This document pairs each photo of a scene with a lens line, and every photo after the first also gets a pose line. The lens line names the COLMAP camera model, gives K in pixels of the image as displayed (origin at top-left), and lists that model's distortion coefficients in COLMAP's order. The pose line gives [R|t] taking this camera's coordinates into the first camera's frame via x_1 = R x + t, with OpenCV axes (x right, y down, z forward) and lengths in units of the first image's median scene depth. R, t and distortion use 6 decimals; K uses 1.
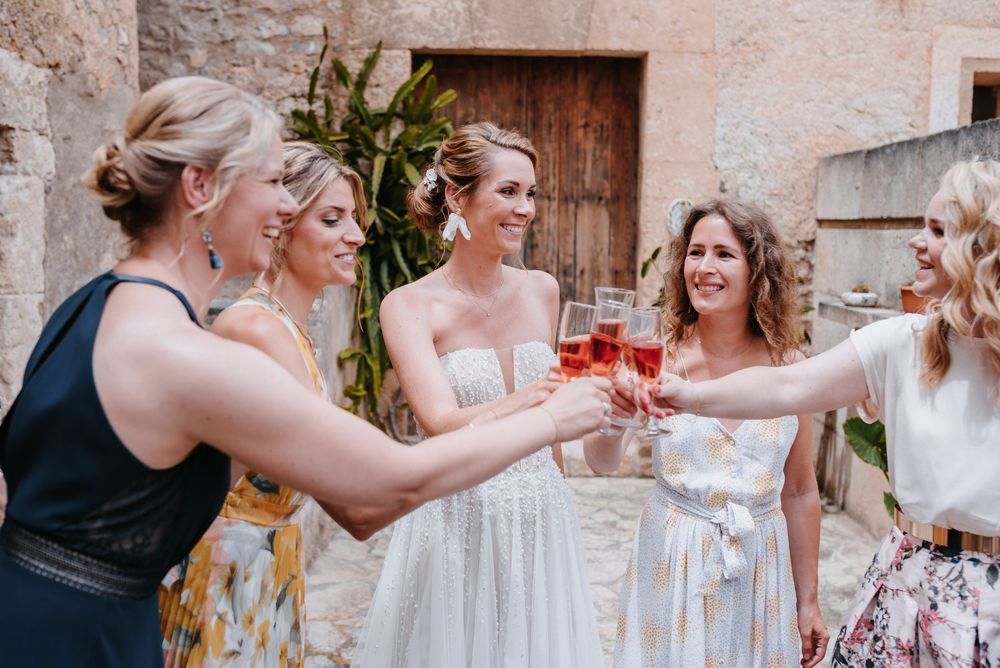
lens RADIAL K [[1045.9, 0, 460.6], [0, 1045.9, 308.6], [0, 0, 1]] dist [-0.069663, 0.116621]
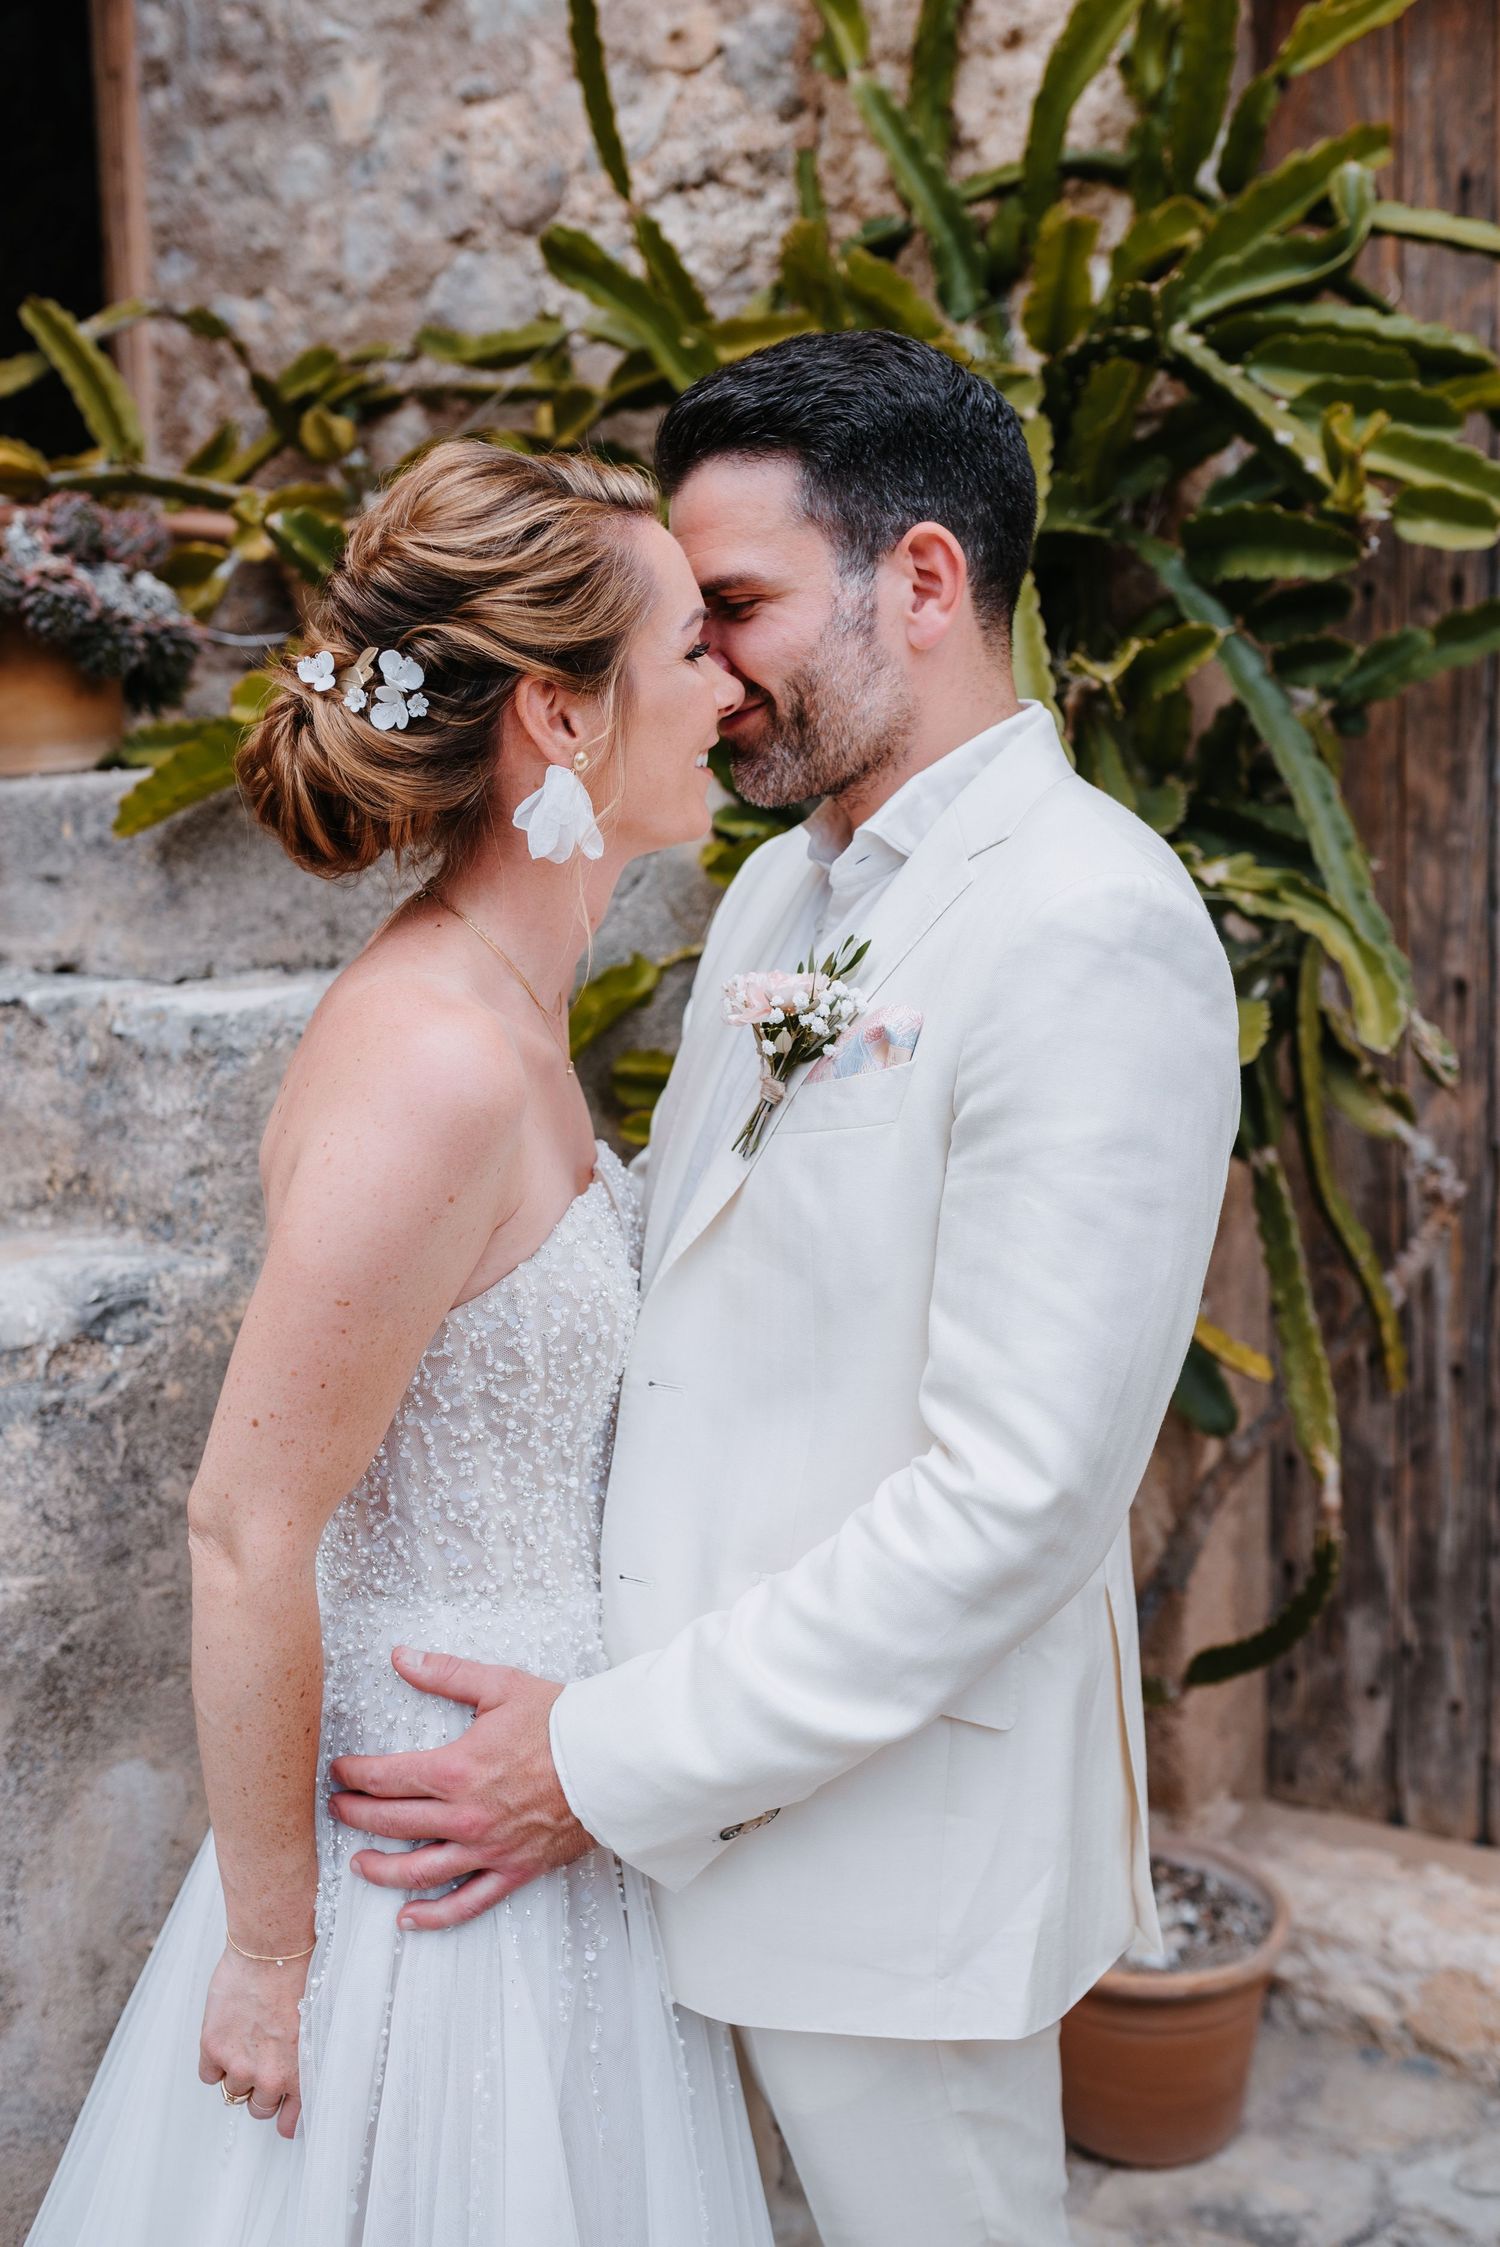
lens RADIAL K [[2186.6, 0, 760.0], [0, 2186.6, 1117.4], [0, 0, 1]] dist [-0.053384, 0.064263]
pose [[0.799277, 0.045661, -0.599226, 0.130605], [0.008913, 0.996099, 0.087792, -0.051542], [0.600897, -0.075511, 0.795752, 0.639676]]
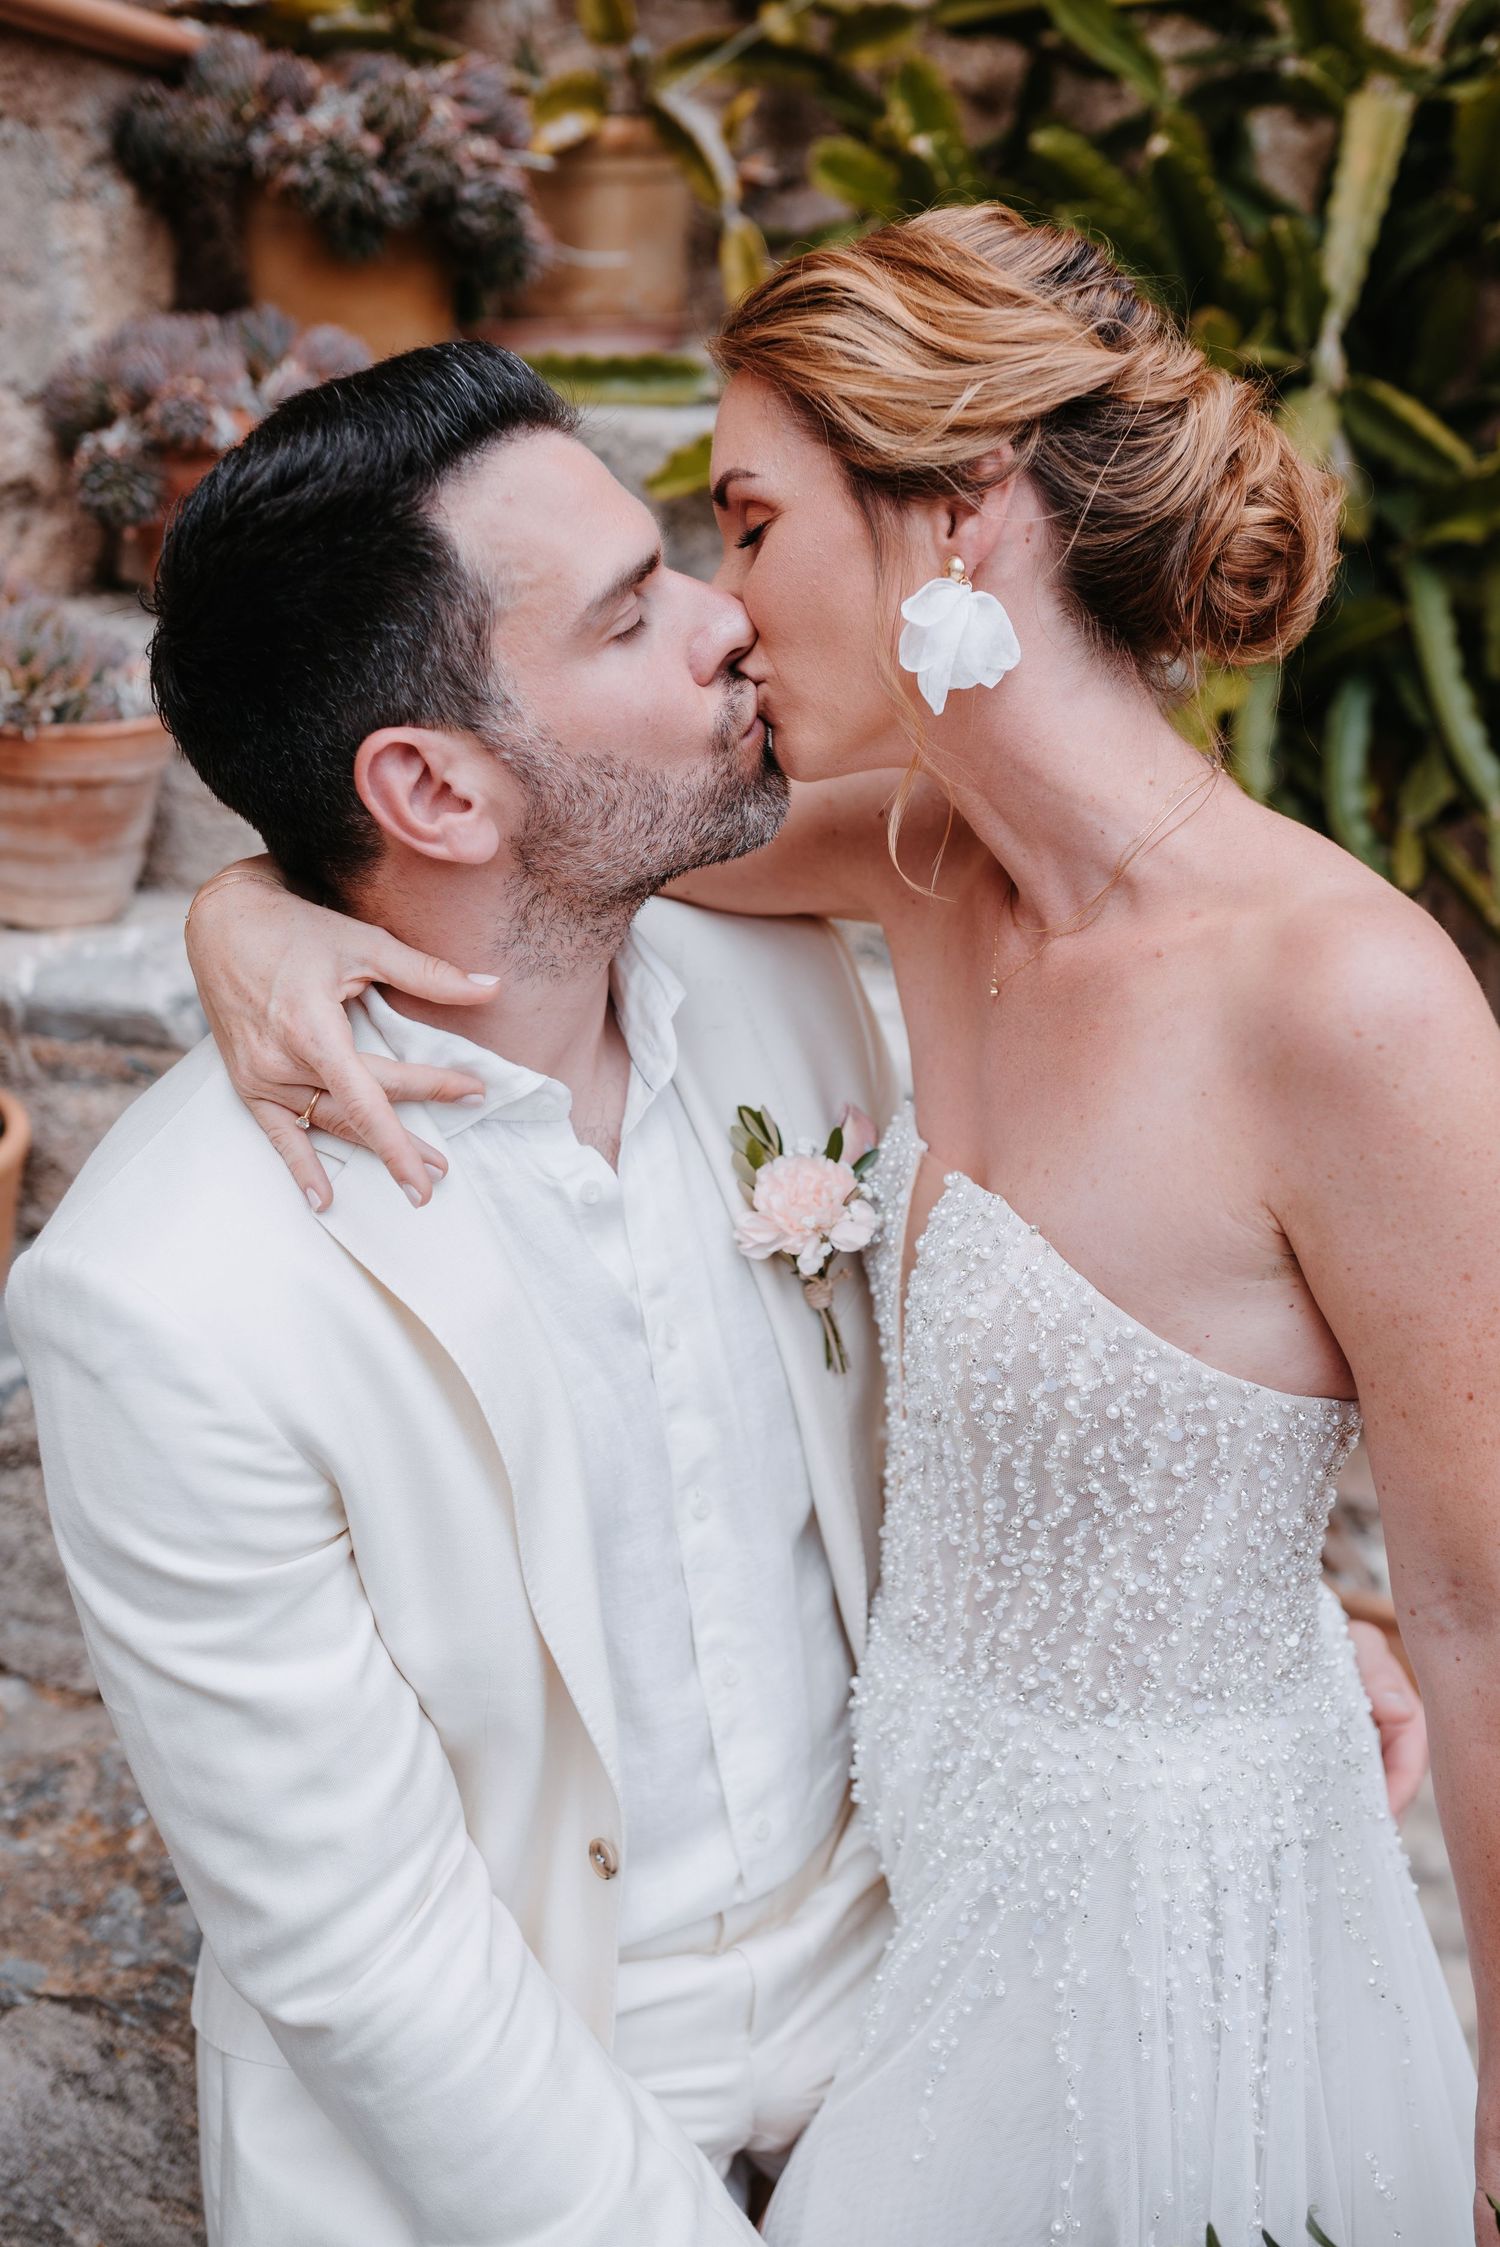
lens RADIAL K [[2186.6, 0, 760.0], [0, 2186.6, 1117.4], [0, 0, 1]] dist [-0.053384, 0.064263]
pose [[0.958982, 0.108571, -0.261850, -0.060773], [-0.044134, 0.969666, 0.240418, -0.056125], [0.280009, -0.219000, 0.934684, 0.558428]]
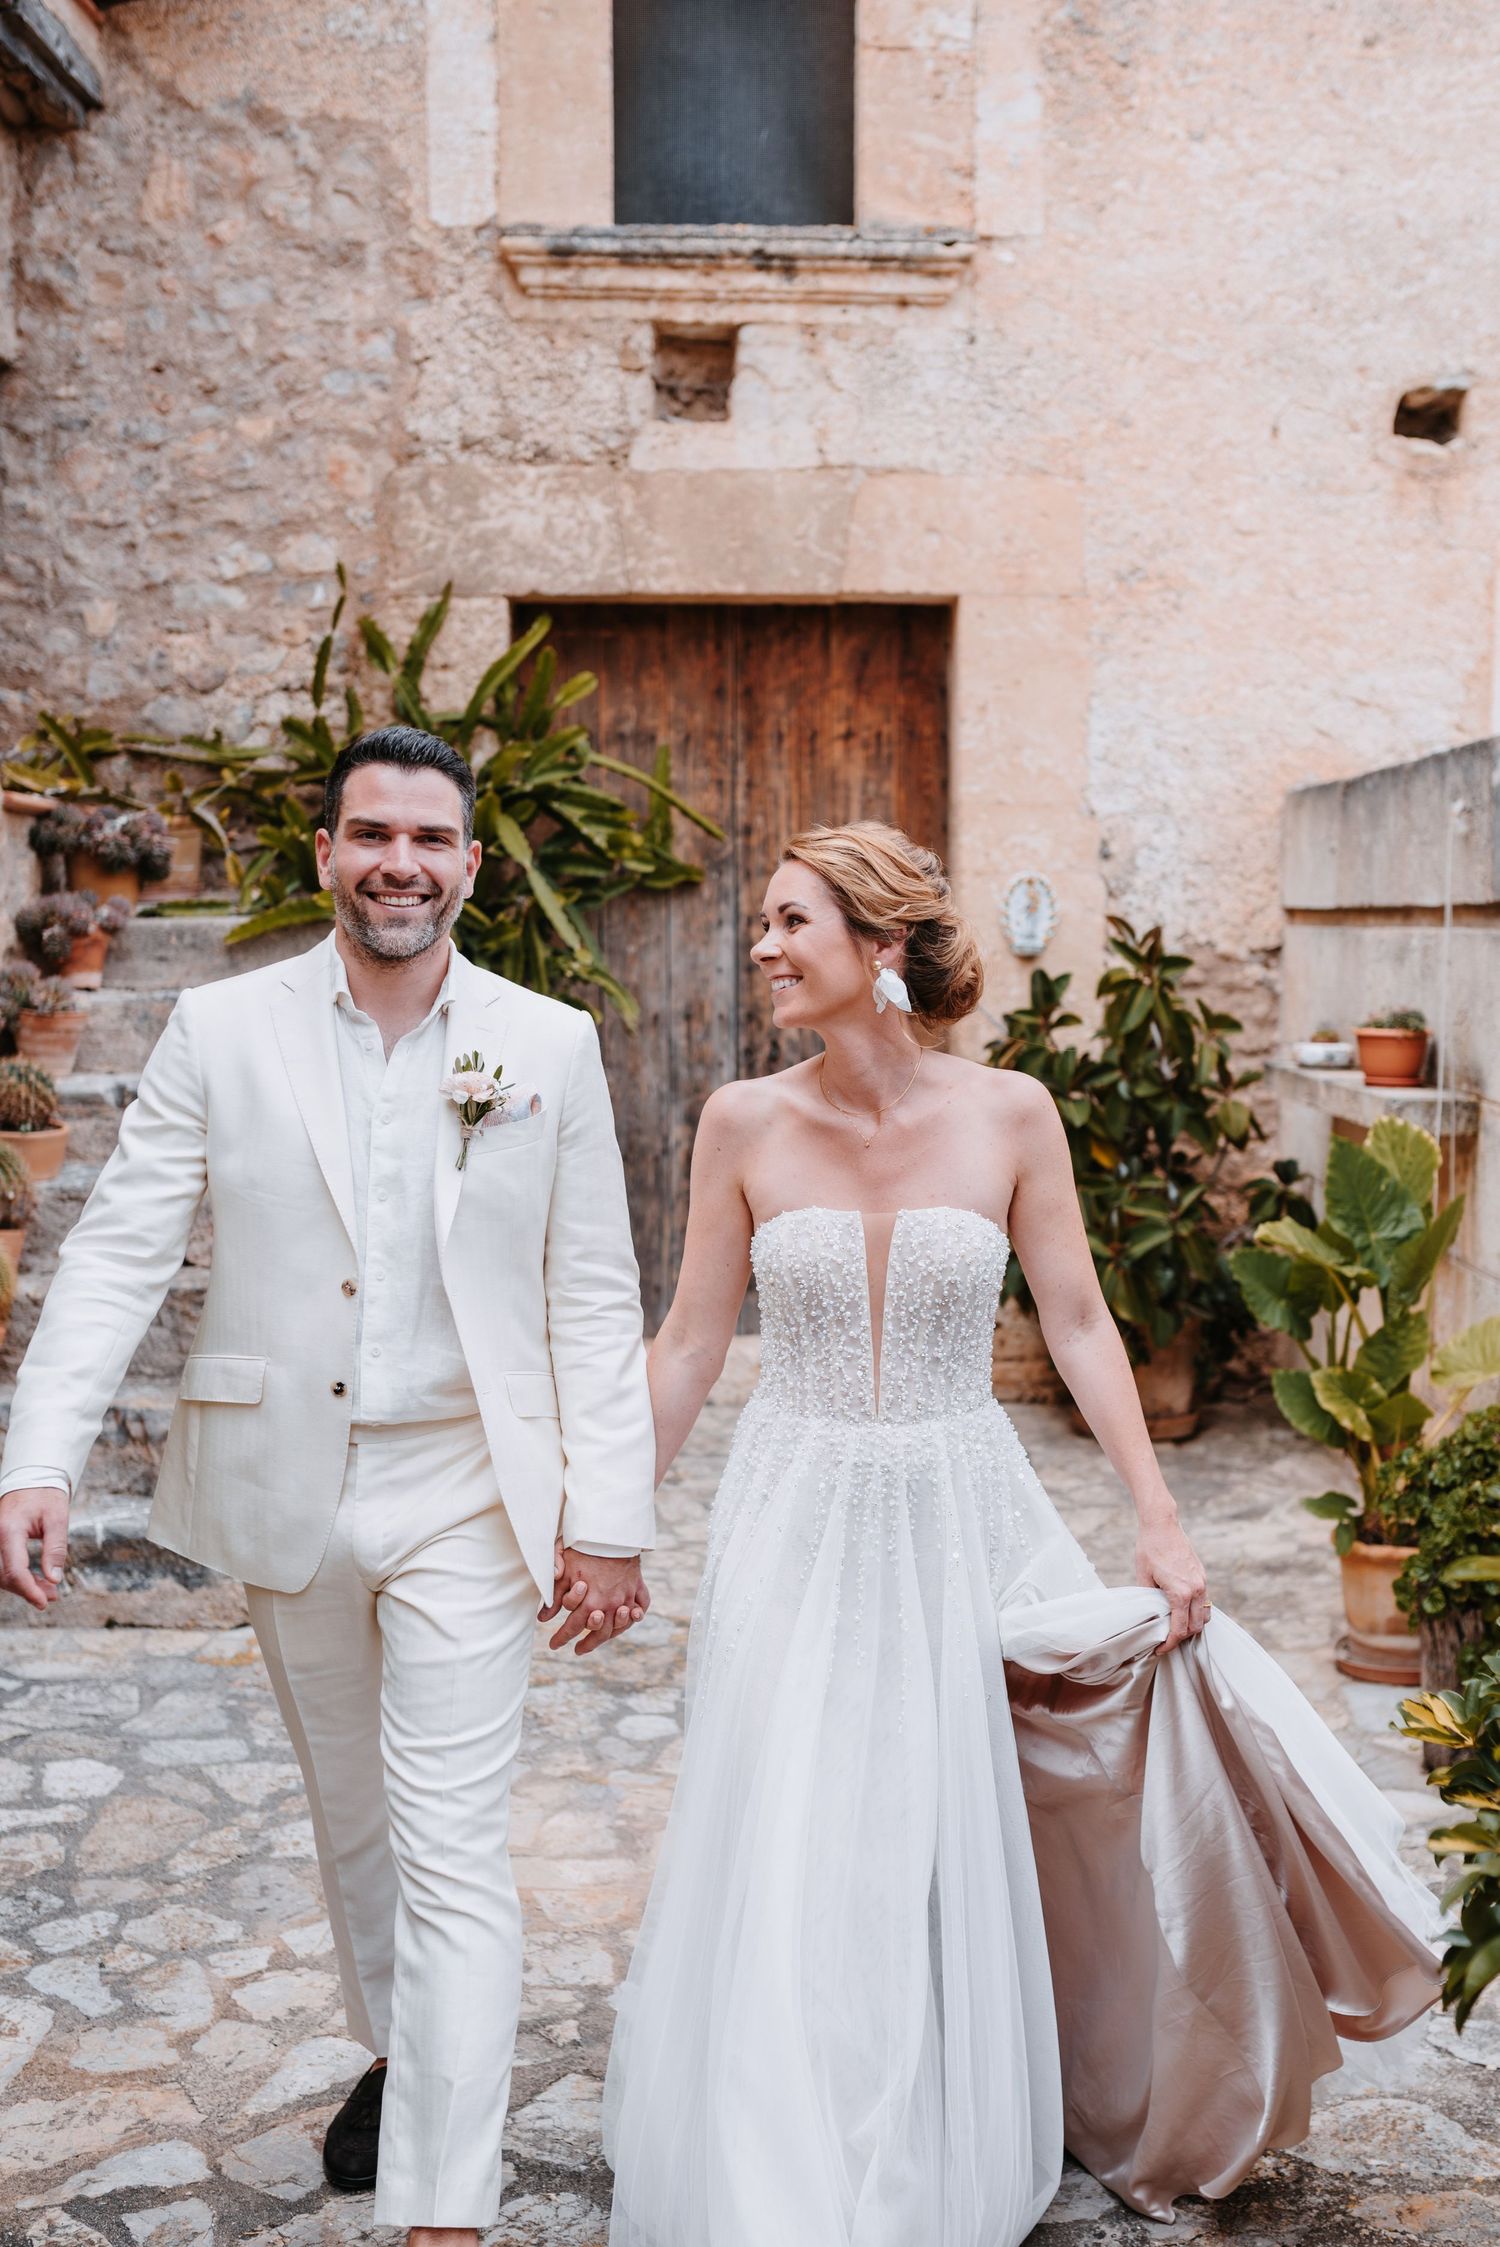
lens RADIAL K [[2393.7, 0, 786.1], [0, 2393.7, 1178.9], [0, 0, 1]] dist [-0.065483, 0.099684]
pose [[0.999332, -0.019090, 0.031163, 0.049503], [0.018168, 0.999397, 0.029577, 0.011697], [-0.031709, -0.028991, 0.999077, -0.214100]]
